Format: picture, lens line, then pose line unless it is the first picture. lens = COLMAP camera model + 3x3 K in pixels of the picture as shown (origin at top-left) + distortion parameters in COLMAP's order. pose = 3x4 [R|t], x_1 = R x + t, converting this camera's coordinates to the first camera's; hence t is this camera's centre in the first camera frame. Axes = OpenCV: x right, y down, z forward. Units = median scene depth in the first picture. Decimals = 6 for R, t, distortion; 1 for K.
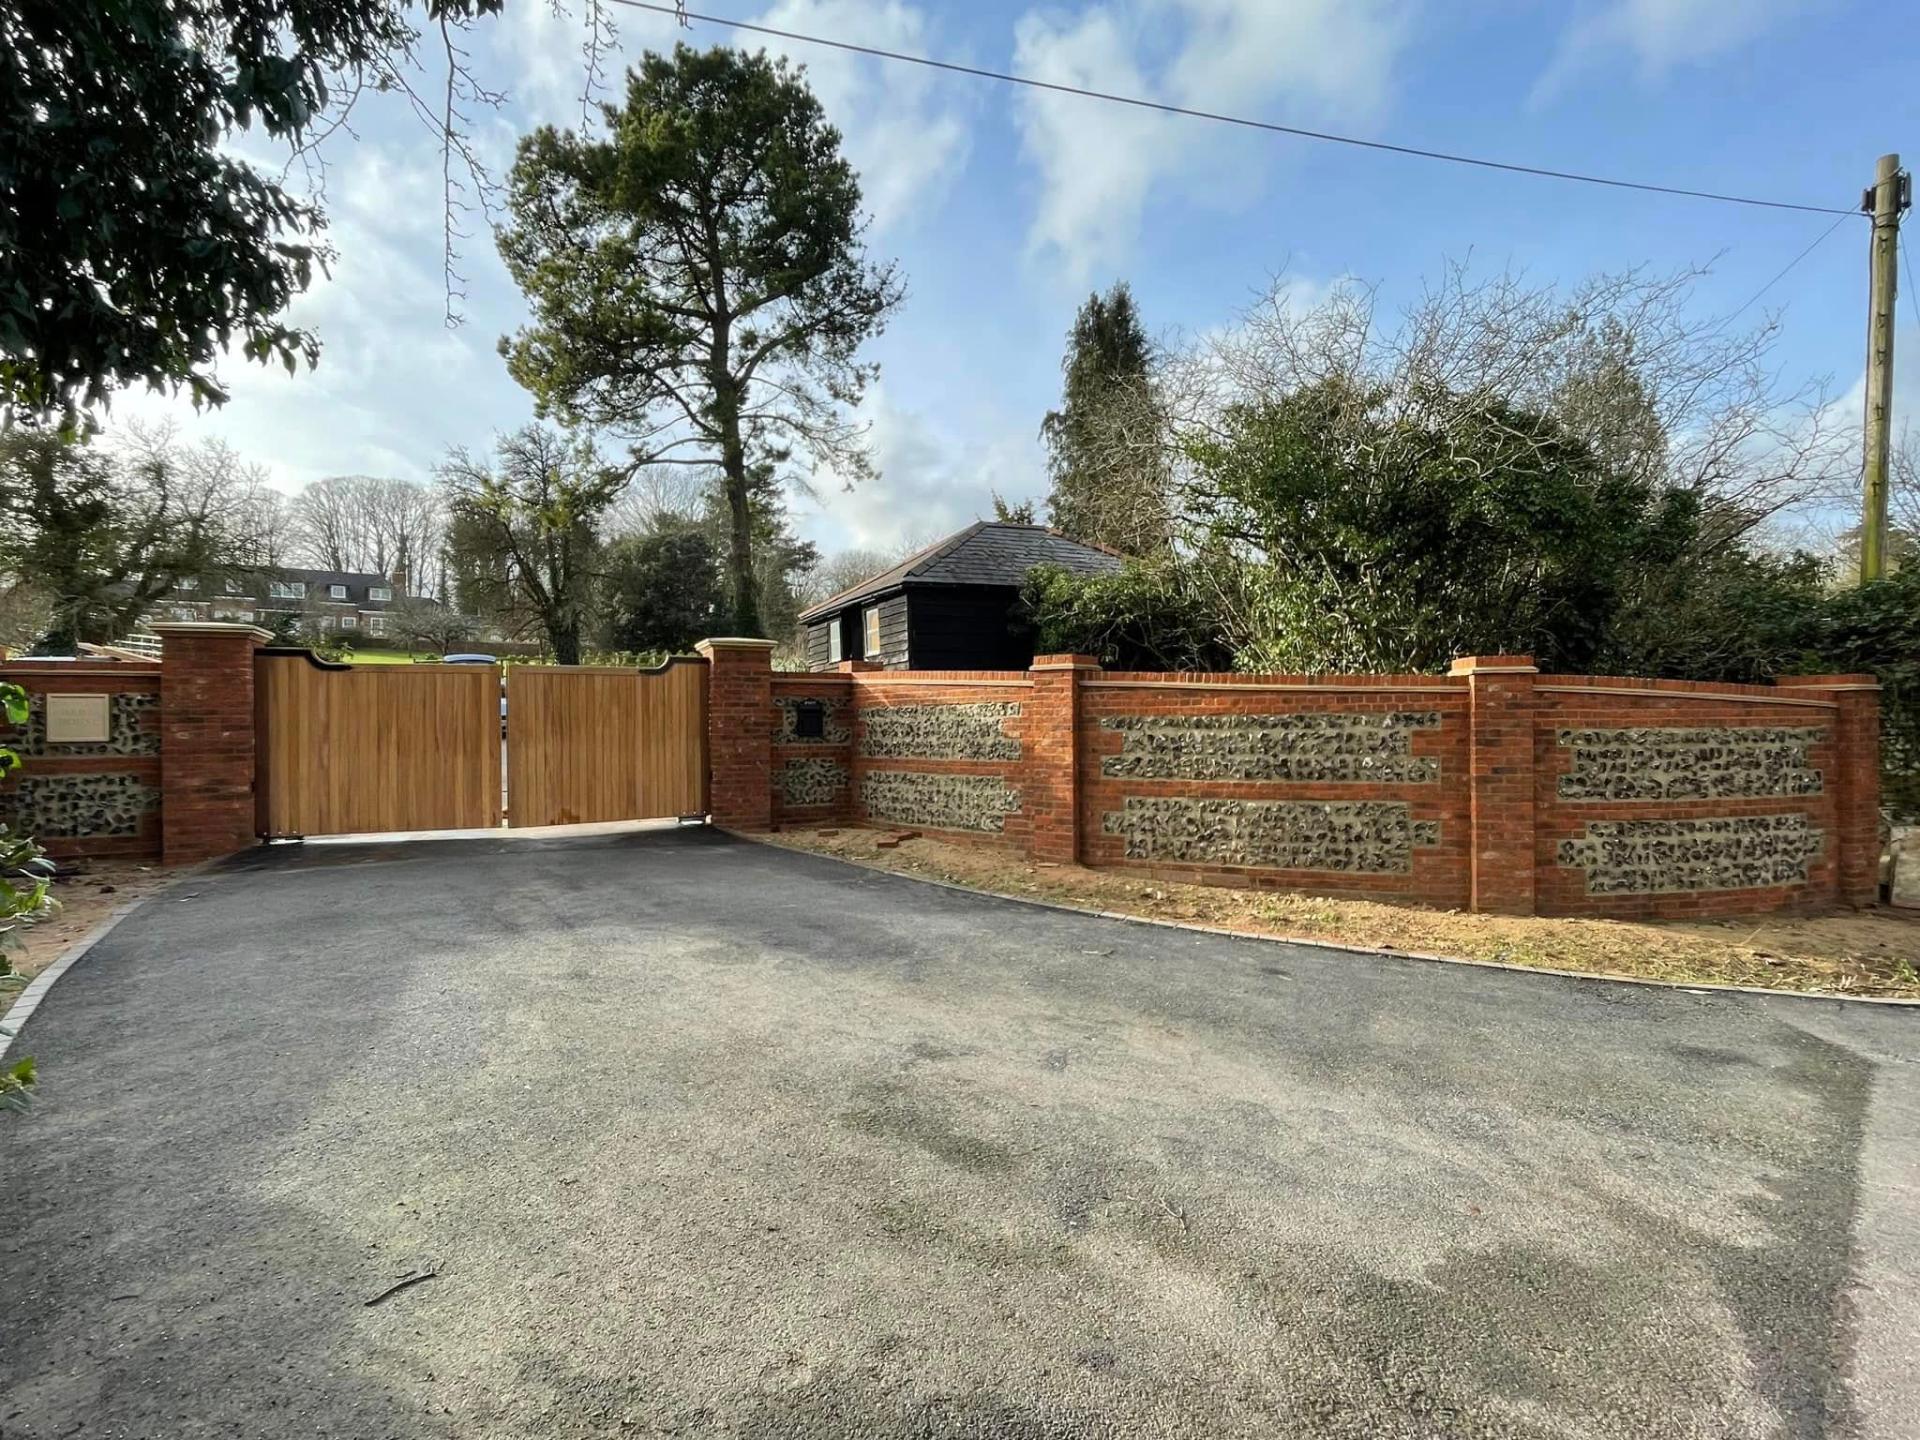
lens RADIAL K [[941.6, 0, 960.0], [0, 941.6, 720.0], [0, 0, 1]] dist [-0.003031, -0.001657]
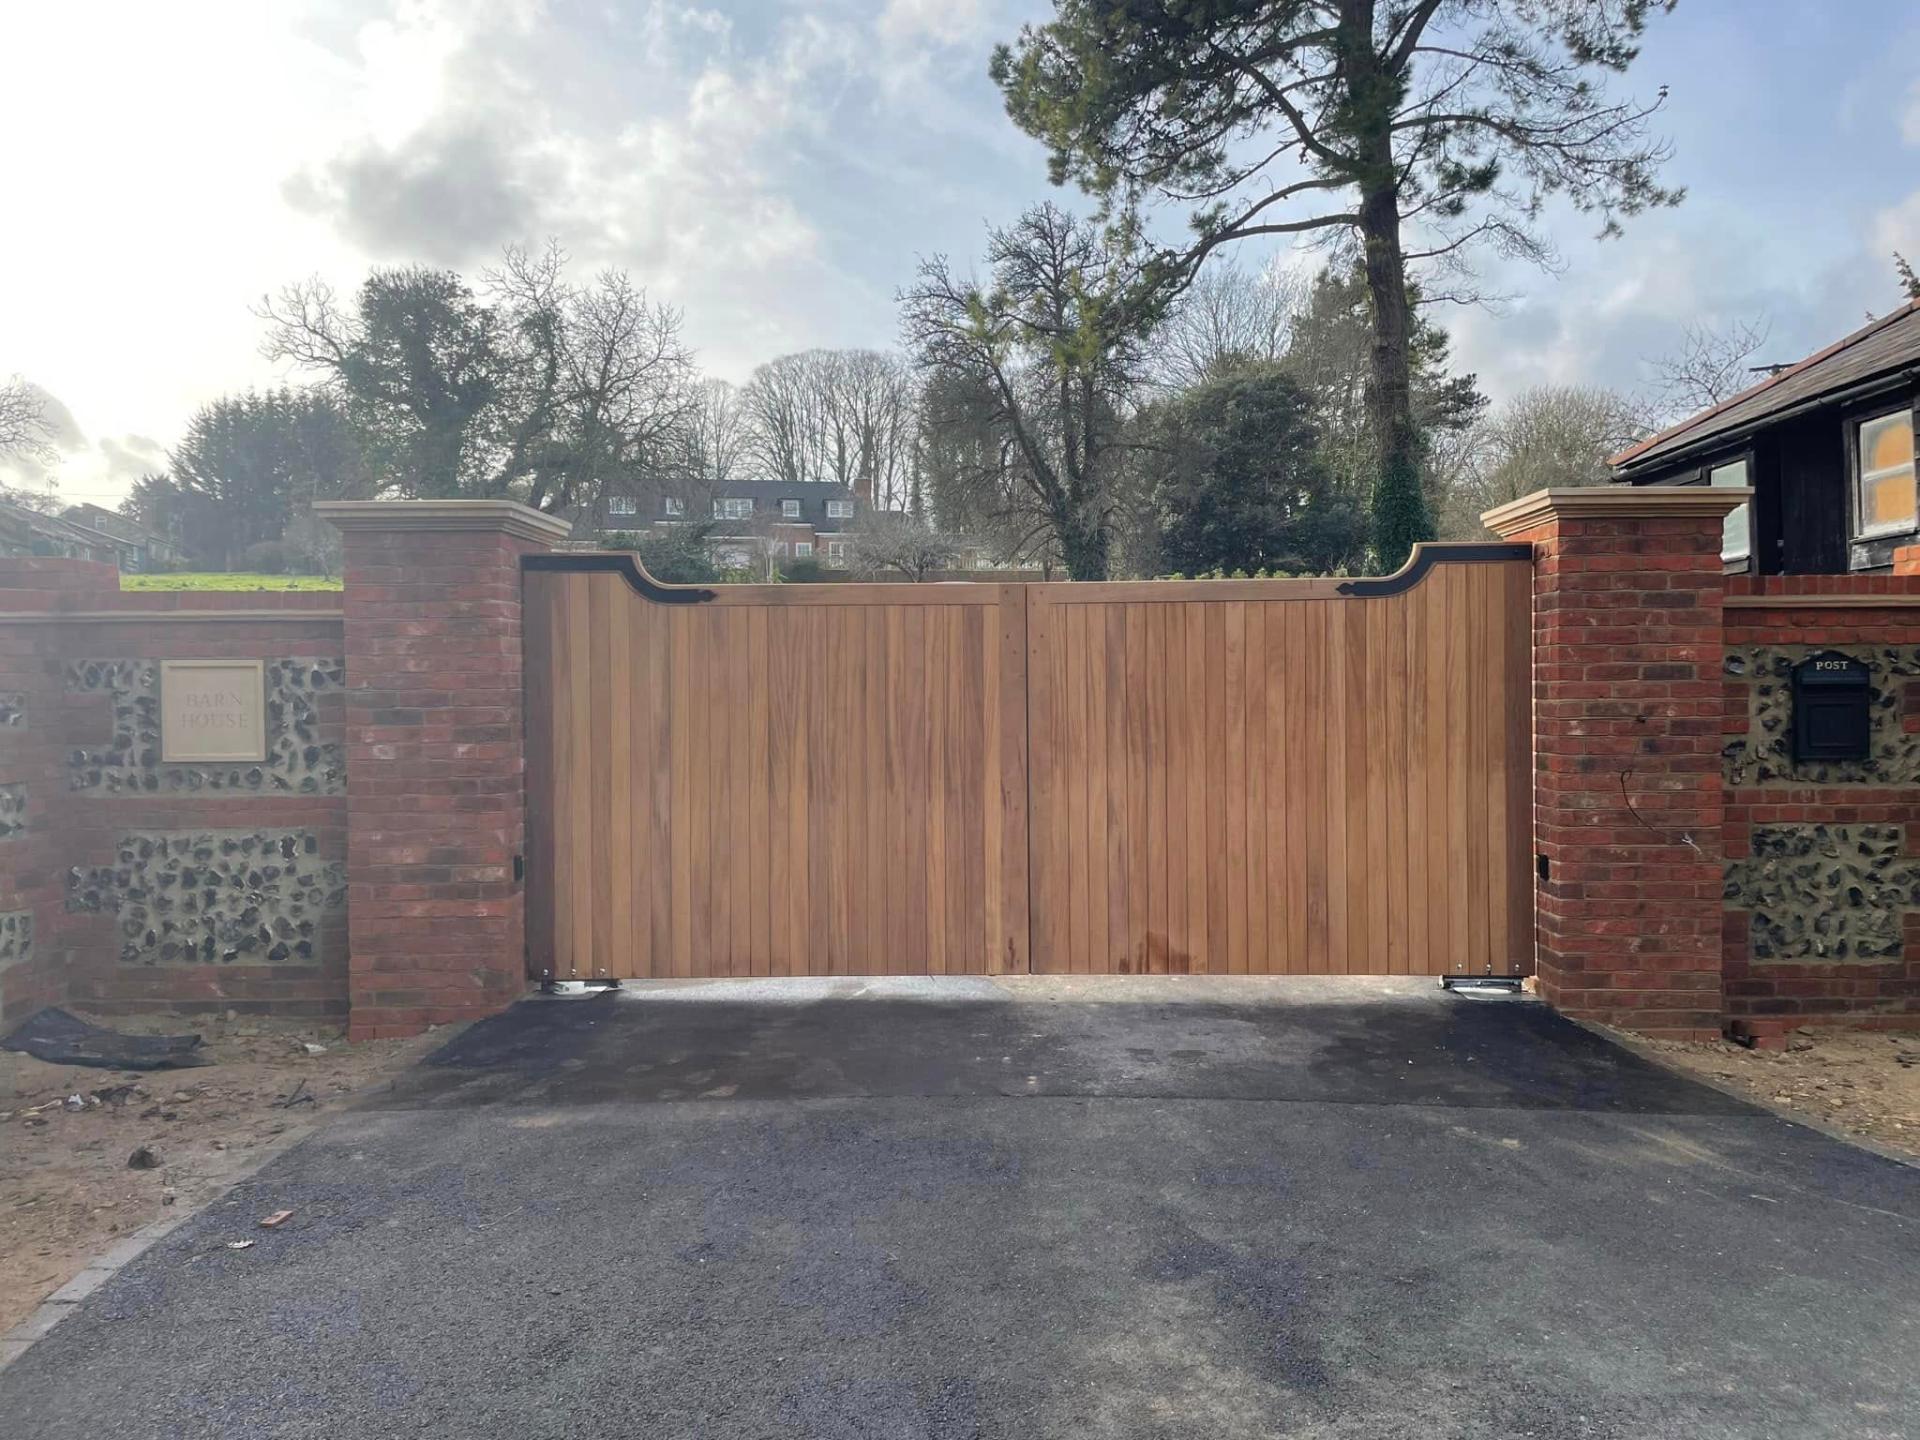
lens RADIAL K [[1404.3, 0, 959.3], [0, 1404.3, 708.5], [0, 0, 1]] dist [0.067621, -0.096109]
pose [[0.889957, 0.008673, -0.455962, -0.232475], [0.001060, 0.999777, 0.021087, -0.015223], [0.456043, -0.019250, 0.889749, 0.443499]]
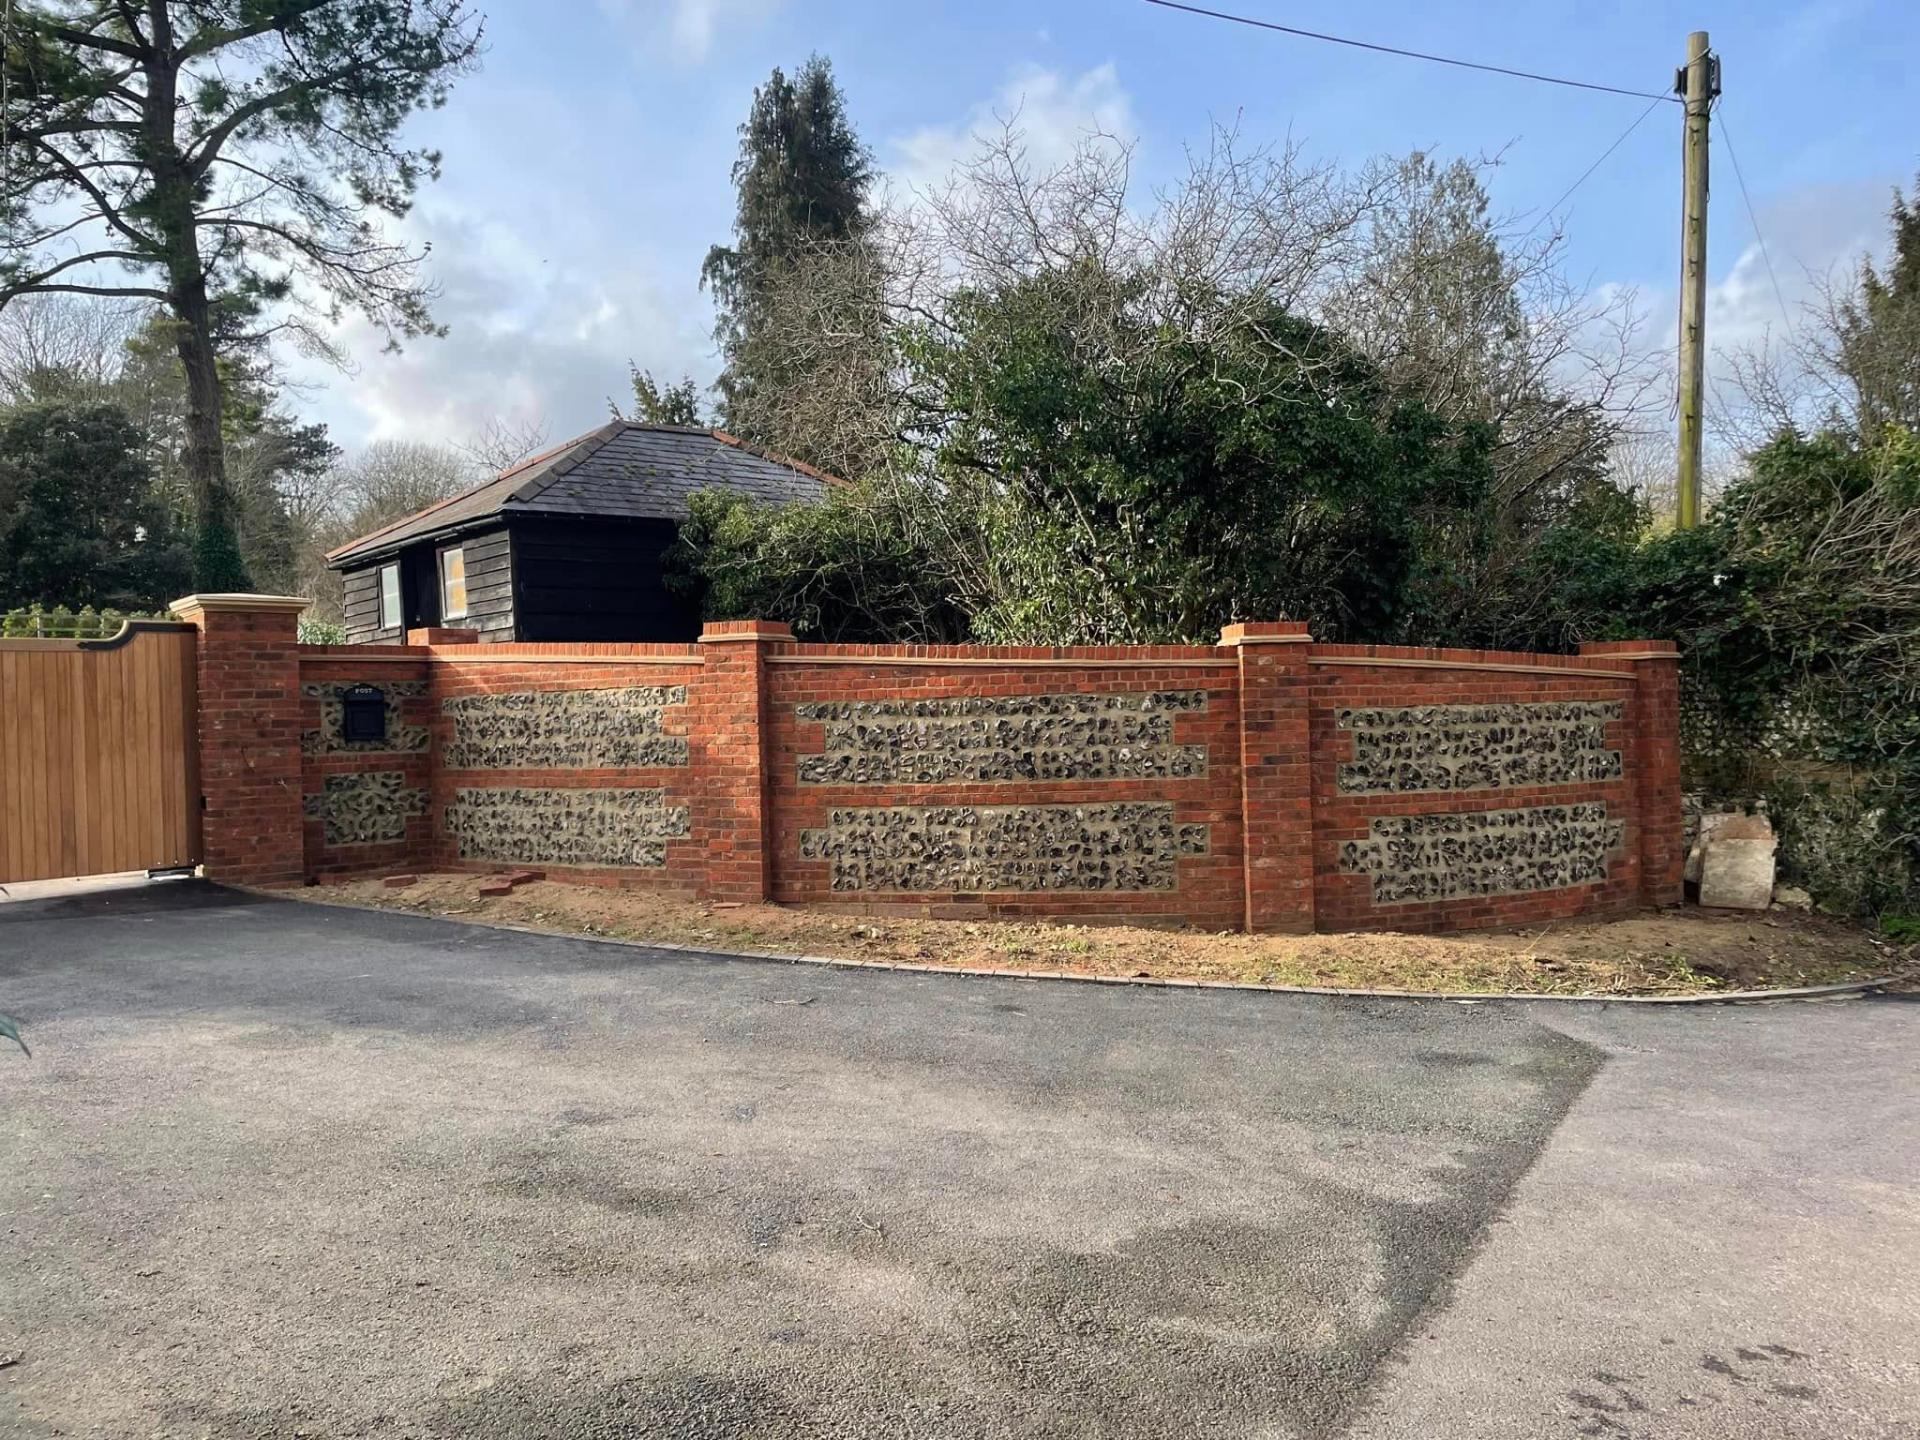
lens RADIAL K [[1455.9, 0, 943.9], [0, 1455.9, 711.6], [0, 0, 1]] dist [0.109964, -0.125741]
pose [[0.970148, -0.017392, 0.241888, -0.014895], [0.017614, 0.999844, 0.001243, 0.003123], [-0.241872, 0.003054, 0.970303, -0.135433]]
